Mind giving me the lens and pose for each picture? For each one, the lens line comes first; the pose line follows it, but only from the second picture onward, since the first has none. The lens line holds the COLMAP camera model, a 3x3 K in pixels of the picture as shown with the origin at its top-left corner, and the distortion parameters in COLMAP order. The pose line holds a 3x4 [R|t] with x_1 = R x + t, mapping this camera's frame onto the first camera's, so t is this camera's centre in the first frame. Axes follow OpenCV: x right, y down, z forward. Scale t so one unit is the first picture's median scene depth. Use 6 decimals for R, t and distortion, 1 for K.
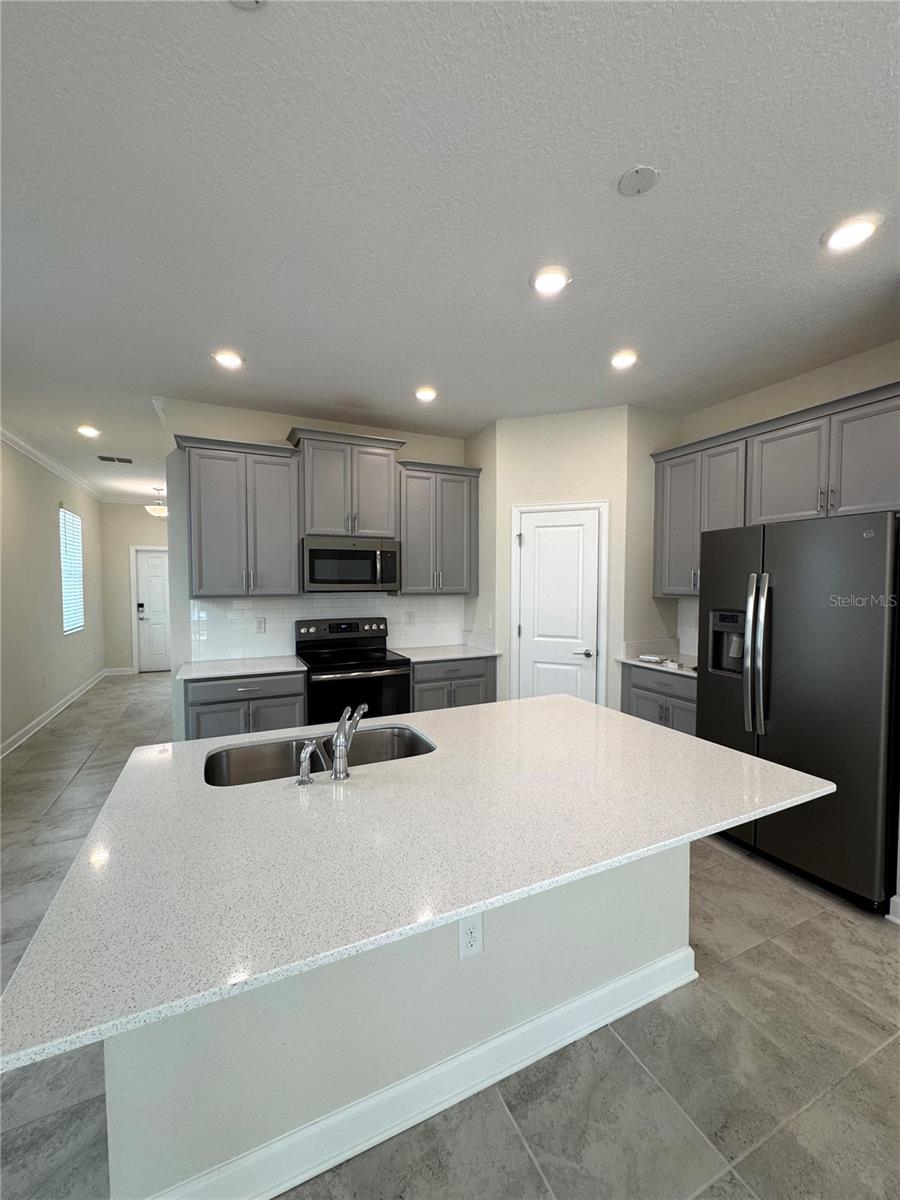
lens RADIAL K [[481.1, 0, 451.0], [0, 481.1, 601.5], [0, 0, 1]] dist [-0.000433, 0.000738]
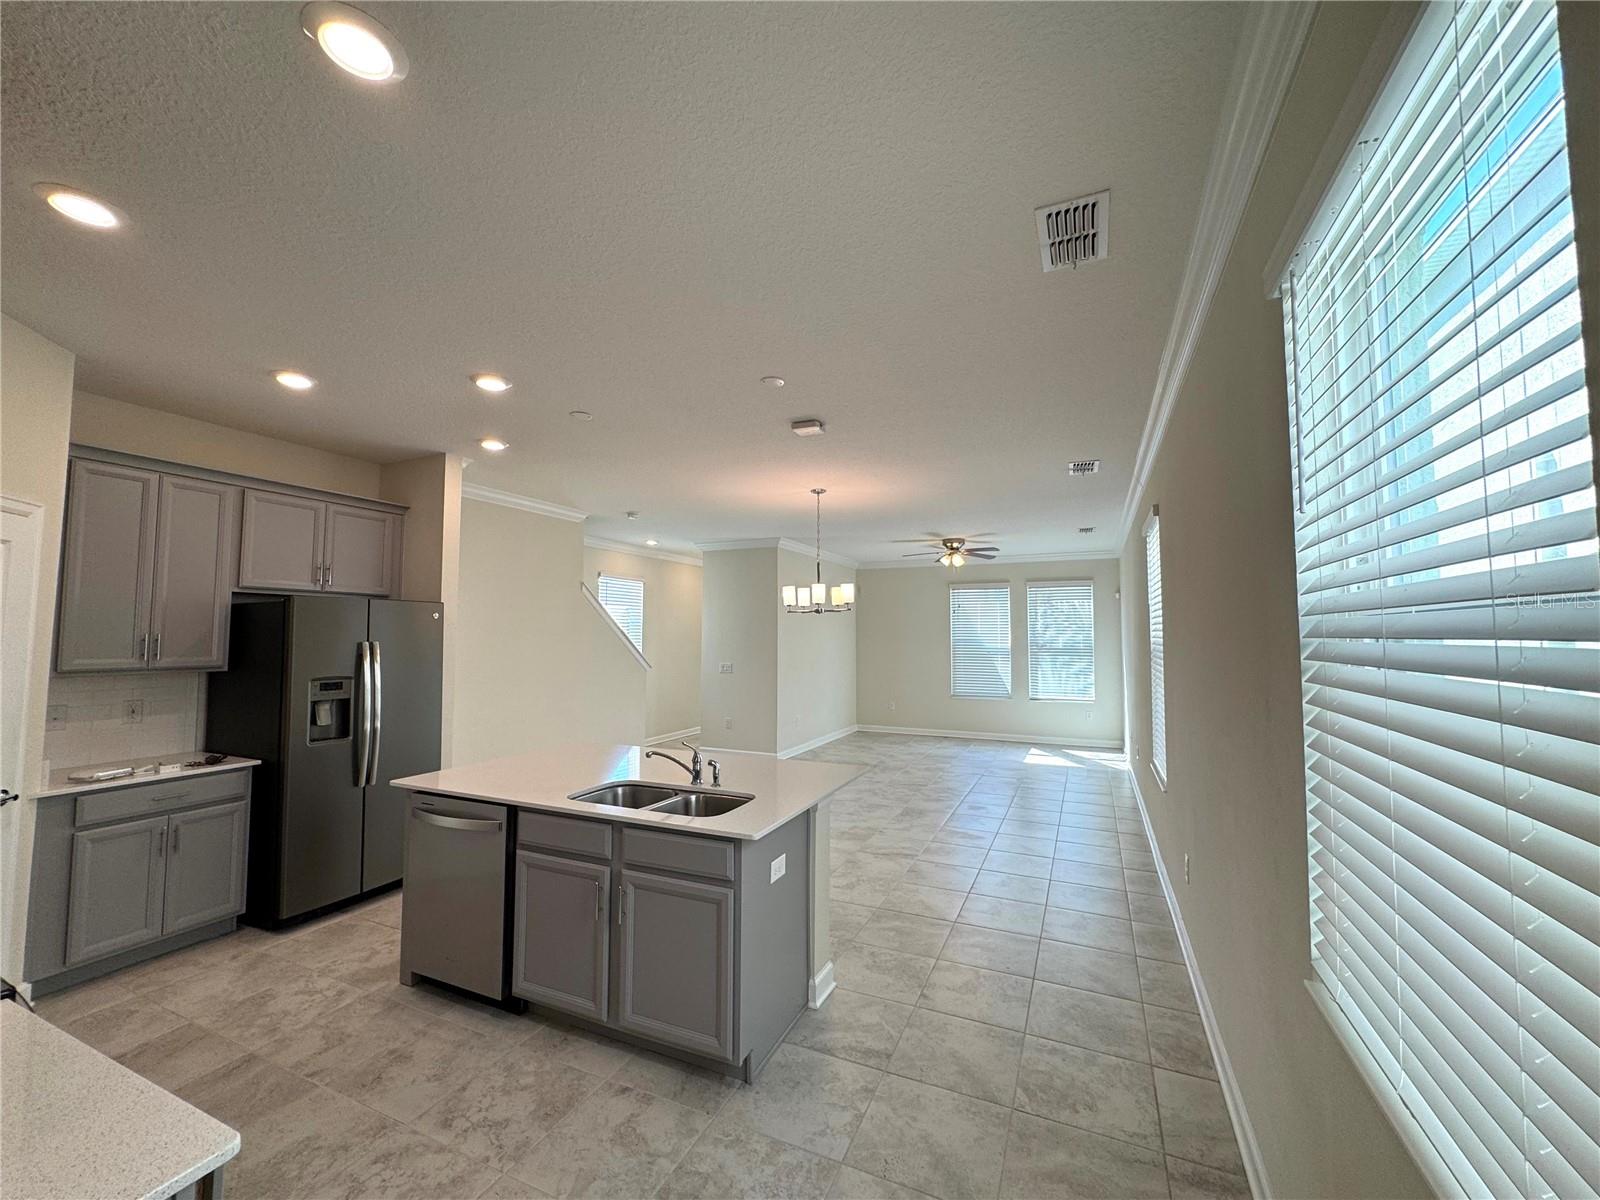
lens RADIAL K [[641.4, 0, 801.2], [0, 641.4, 598.0], [0, 0, 1]] dist [-0.000433, 0.000738]
pose [[-0.649894, 0.044899, 0.758697, -0.804587], [0.029476, 0.998991, -0.033871, -0.055233], [-0.759453, 0.000351, -0.650562, 0.834338]]
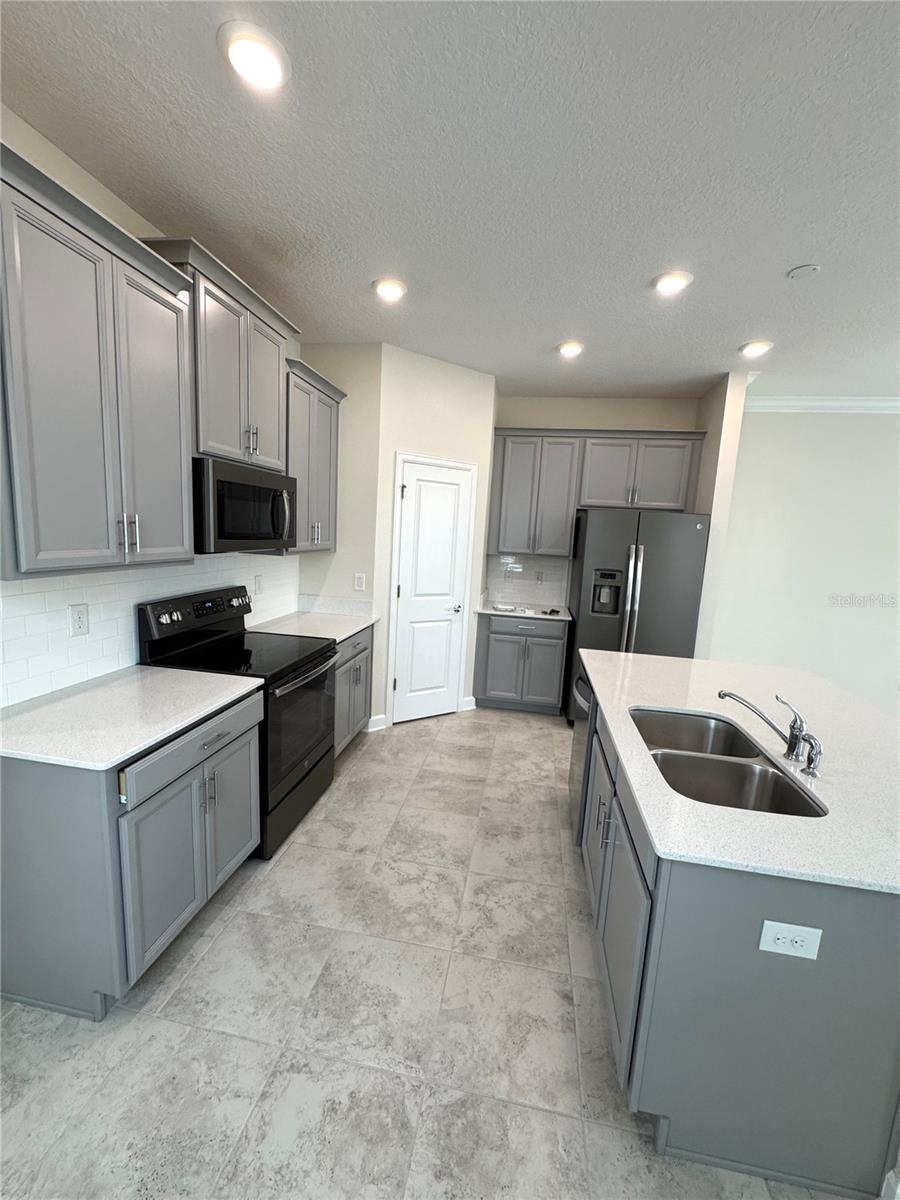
lens RADIAL K [[481.1, 0, 449.3], [0, 481.1, 601.3], [0, 0, 1]] dist [-0.000433, 0.000738]
pose [[0.570942, -0.089485, 0.816099, -0.614475], [-0.020692, 0.992158, 0.123266, -0.039808], [-0.820729, -0.087265, 0.564613, 0.432241]]
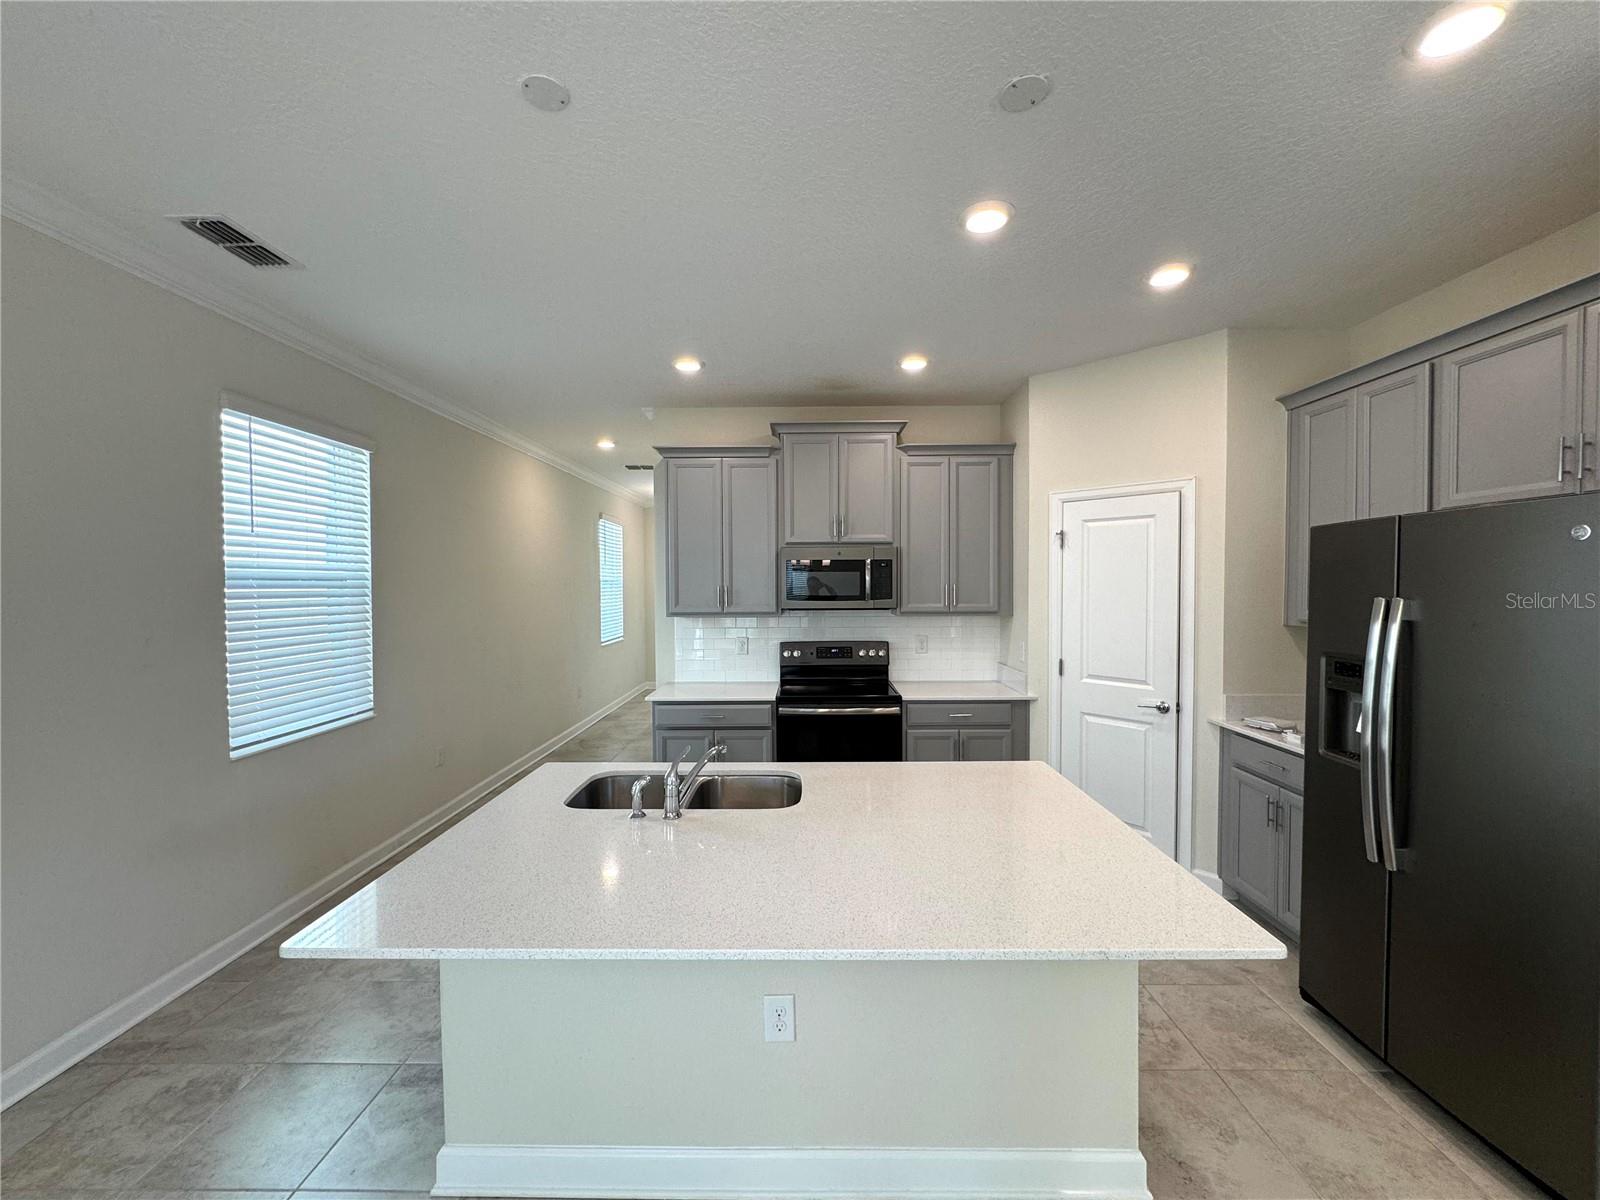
lens RADIAL K [[641.4, 0, 799.3], [0, 641.4, 597.9], [0, 0, 1]] dist [-0.000433, 0.000738]
pose [[0.898481, 0.006409, -0.438965, 0.230058], [-0.013942, 0.999806, -0.013938, -0.025416], [0.438791, 0.018643, 0.898396, -0.023448]]
